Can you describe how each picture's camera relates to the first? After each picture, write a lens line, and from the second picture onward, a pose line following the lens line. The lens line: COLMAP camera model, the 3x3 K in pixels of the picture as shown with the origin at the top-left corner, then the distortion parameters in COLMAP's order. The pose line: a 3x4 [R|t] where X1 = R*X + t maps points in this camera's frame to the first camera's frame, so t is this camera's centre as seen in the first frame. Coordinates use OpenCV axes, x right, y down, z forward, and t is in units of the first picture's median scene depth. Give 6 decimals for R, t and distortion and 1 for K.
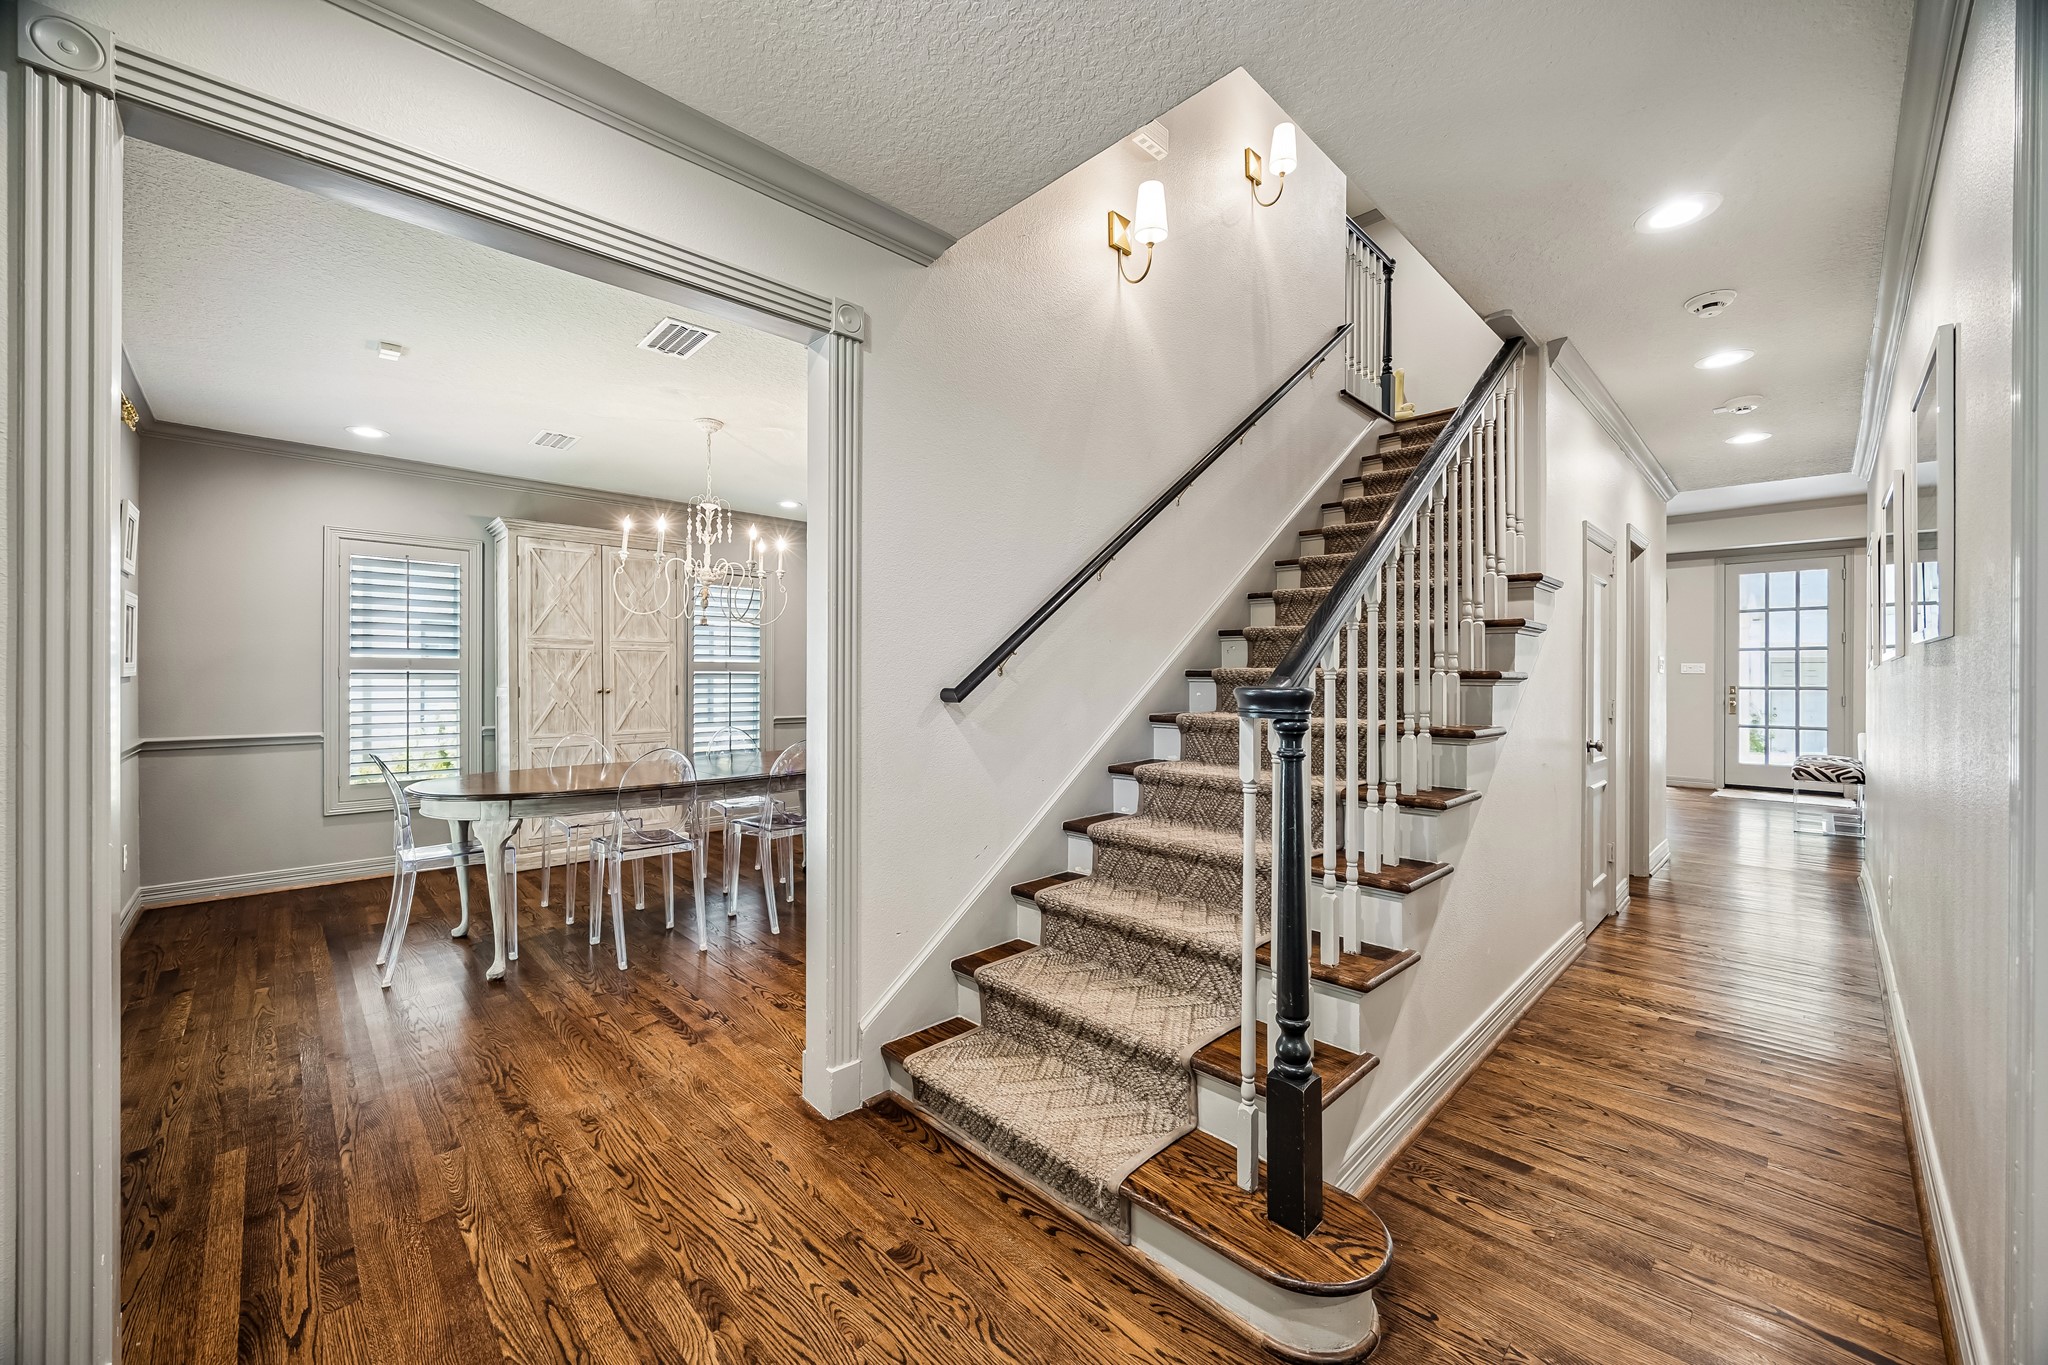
lens RADIAL K [[792.9, 0, 1020.0], [0, 792.9, 690.4], [0, 0, 1]] dist [0.001932, 0.000859]
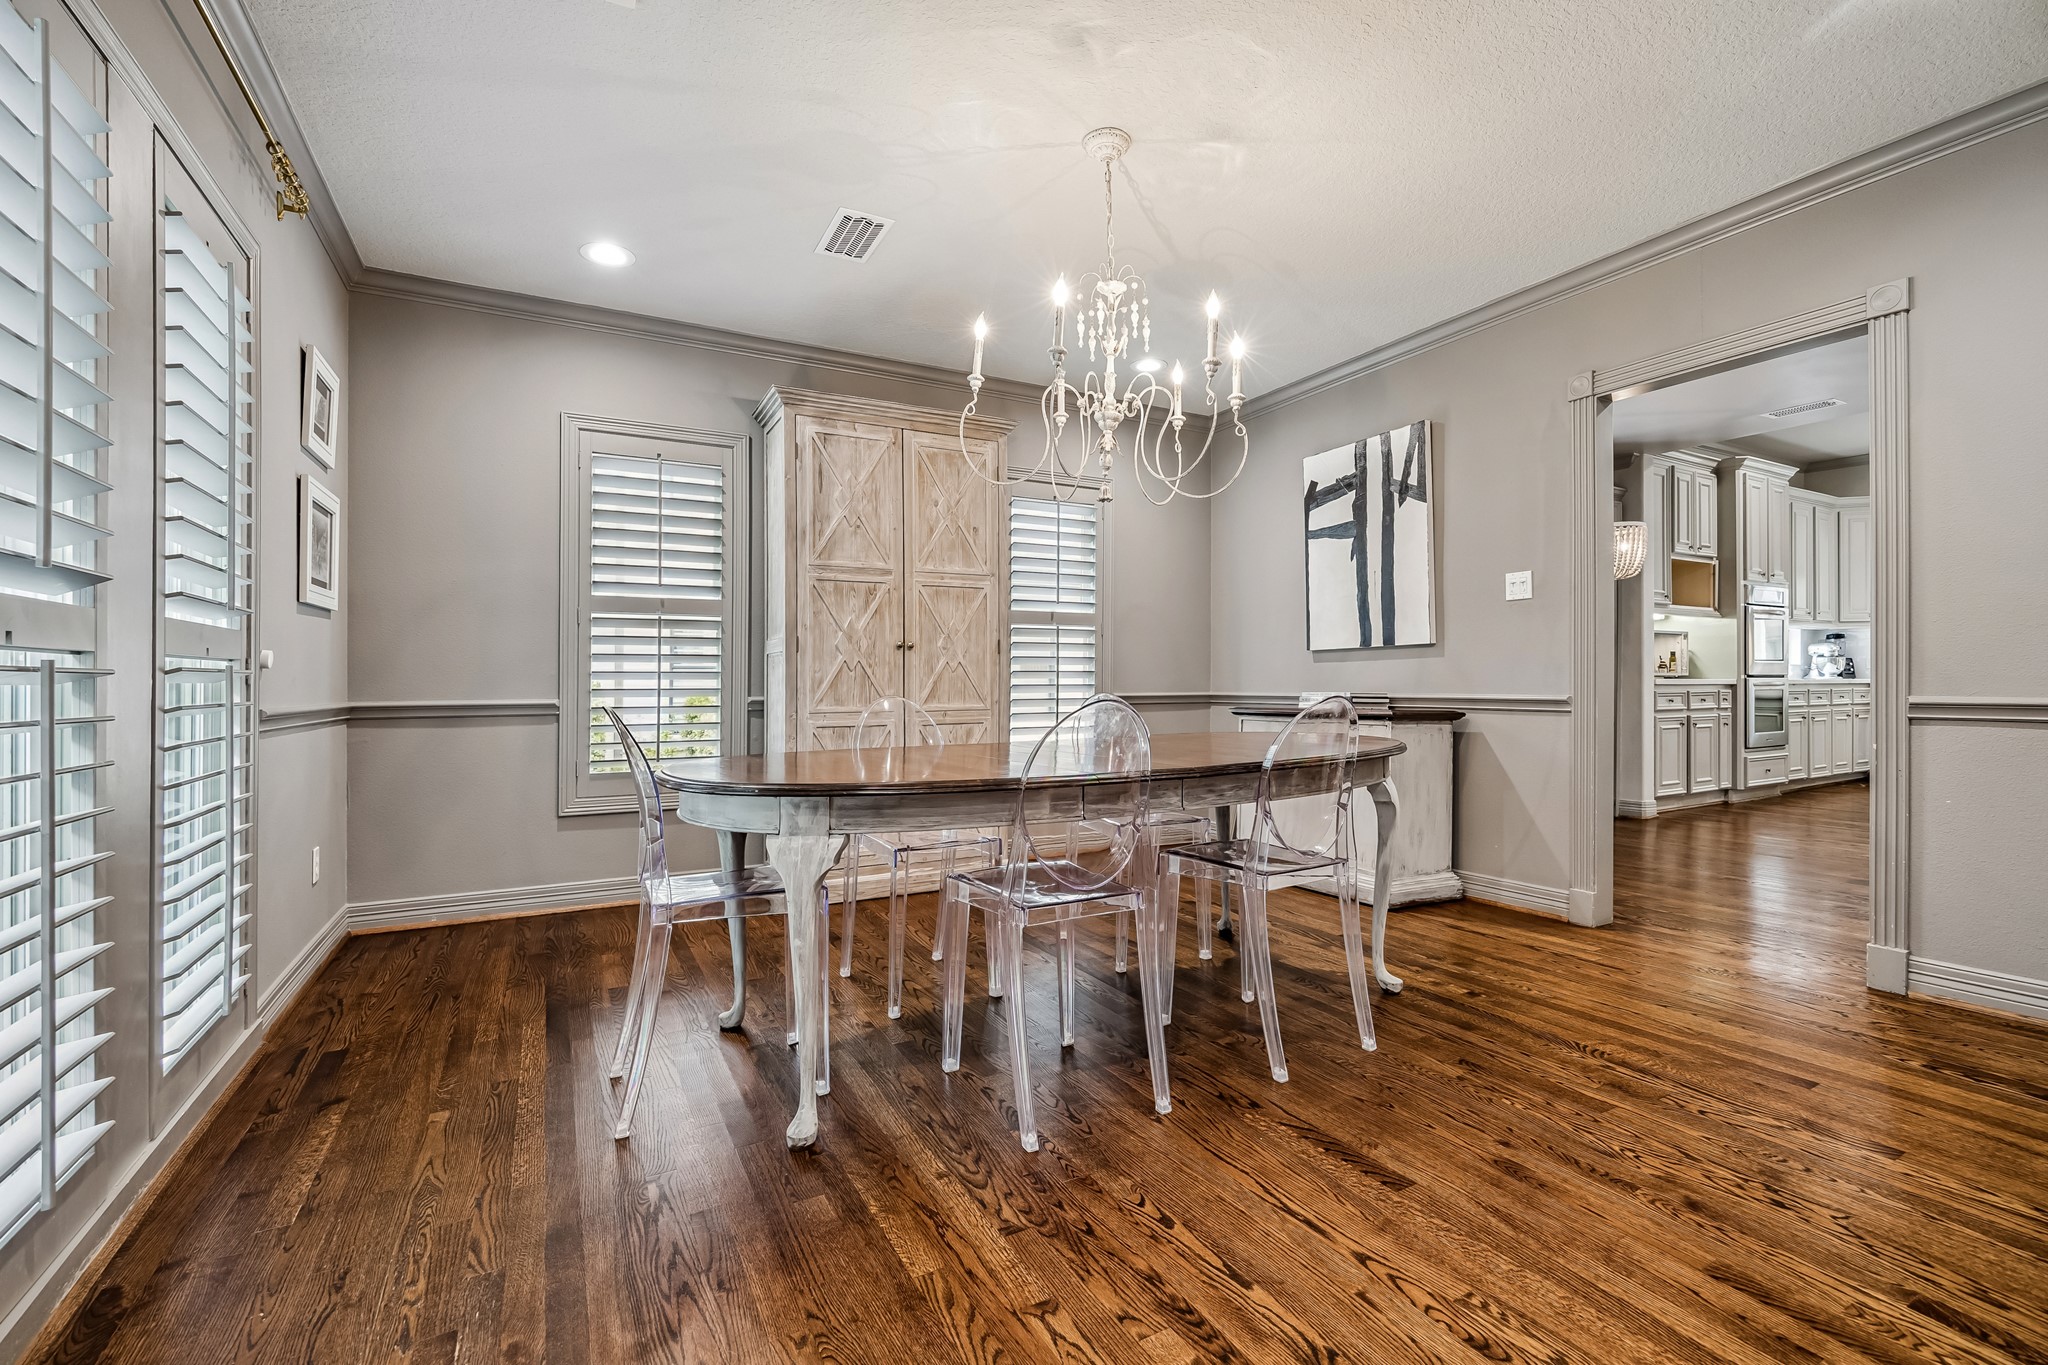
lens RADIAL K [[907.1, 0, 1023.3], [0, 907.1, 685.4], [0, 0, 1]] dist [-0.005194, -0.000602]
pose [[0.962847, -0.004631, -0.270007, -0.273614], [0.000840, 0.999899, -0.014155, 0.056912], [0.270045, 0.013402, 0.962754, 0.354904]]
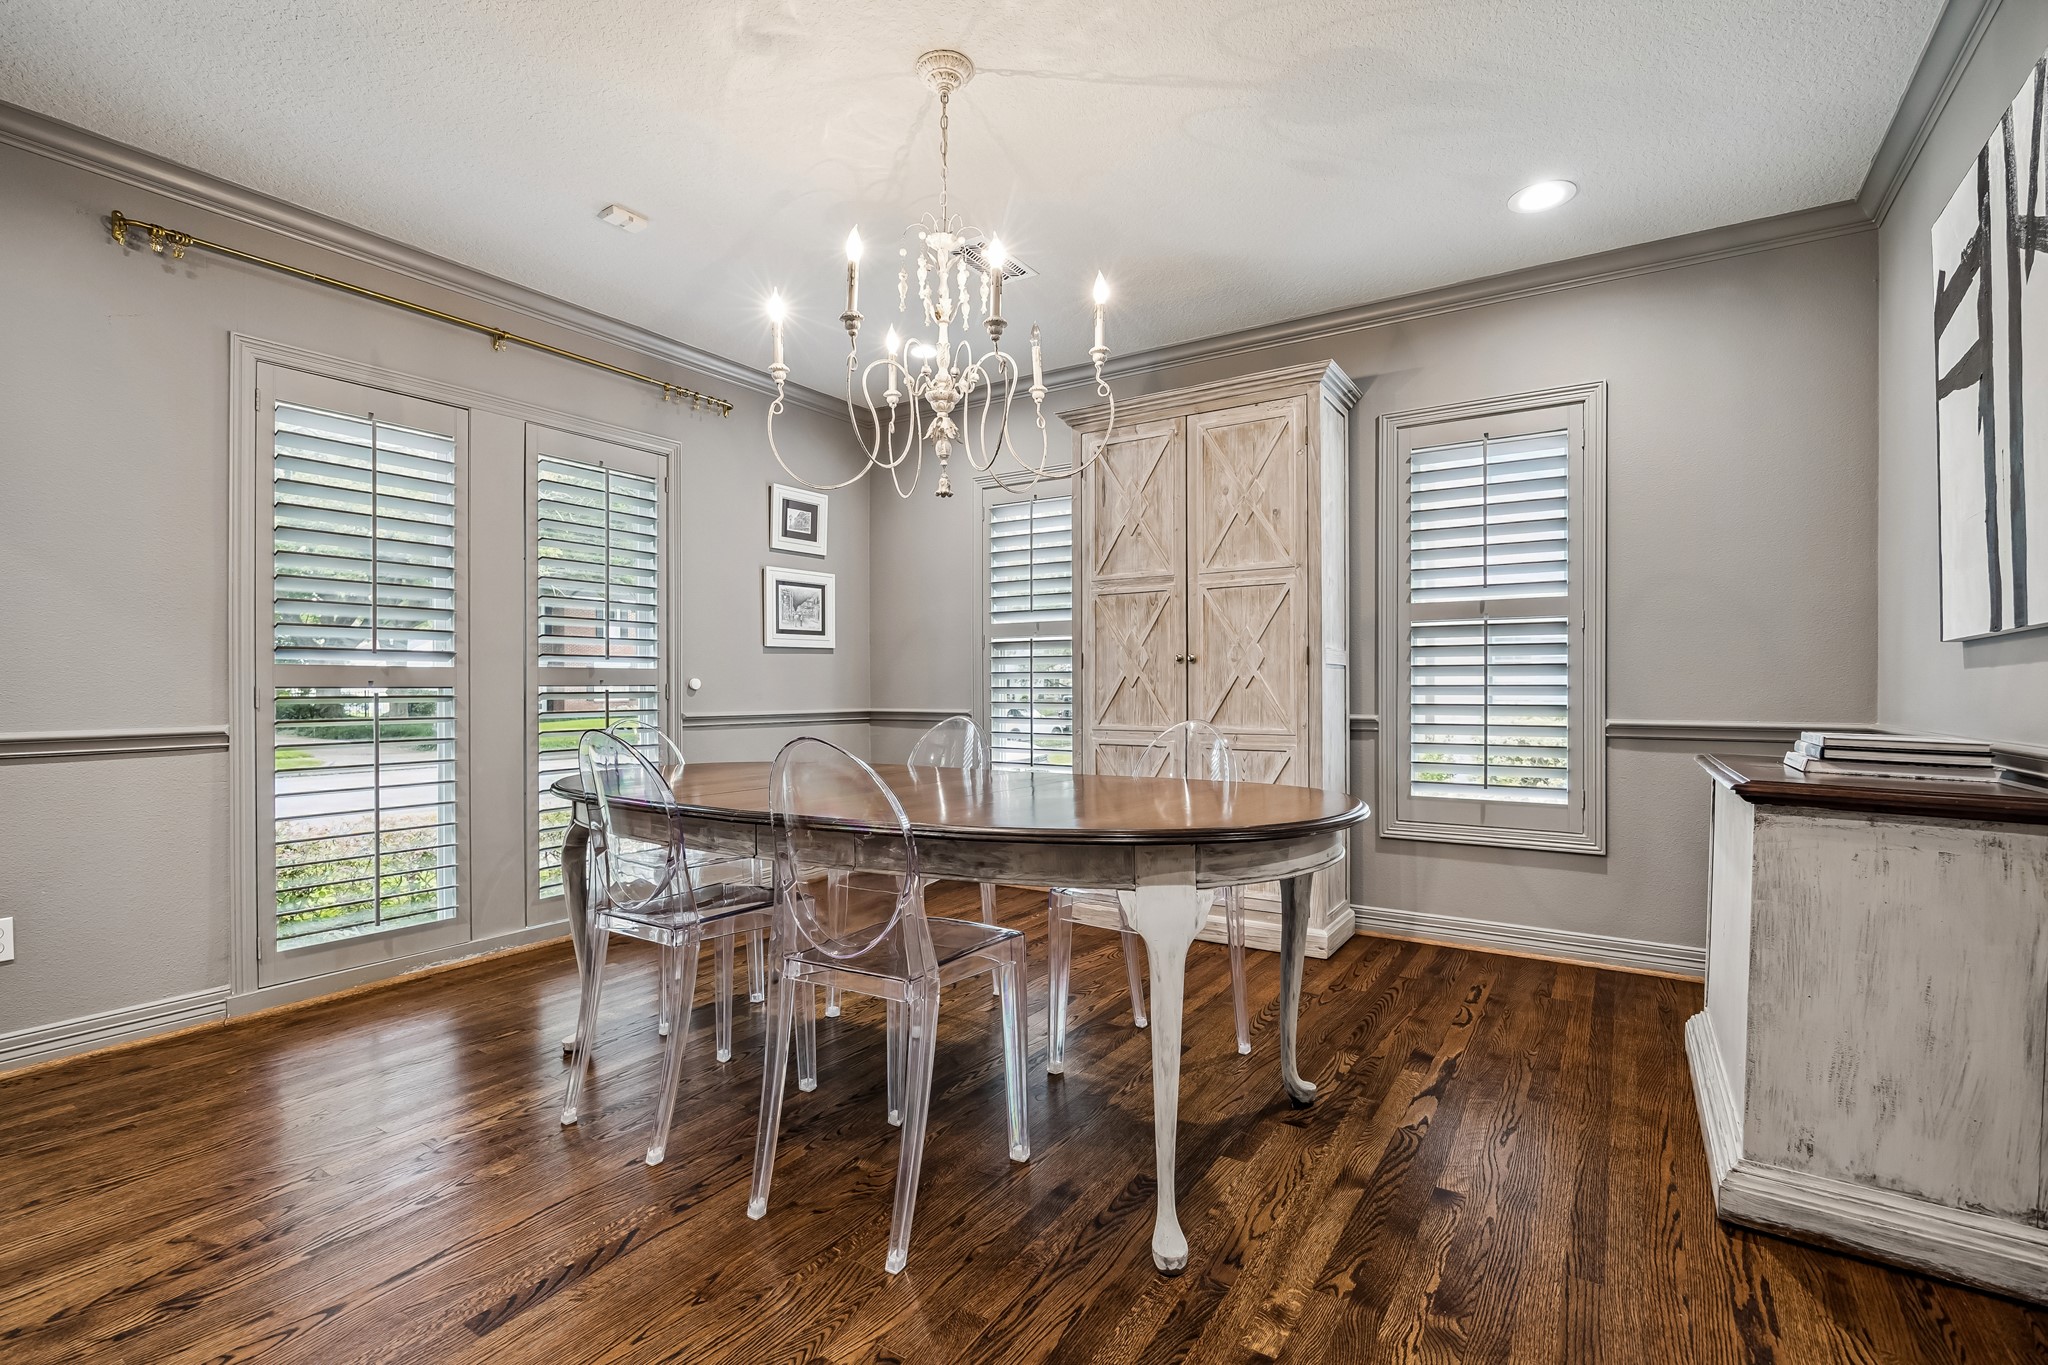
lens RADIAL K [[907.1, 0, 1017.0], [0, 907.1, 687.2], [0, 0, 1]] dist [-0.005194, -0.000602]
pose [[0.218613, -0.002758, -0.975808, 0.141901], [-0.017986, 0.999815, -0.006855, 0.036803], [0.975646, 0.019049, 0.218523, 0.899373]]
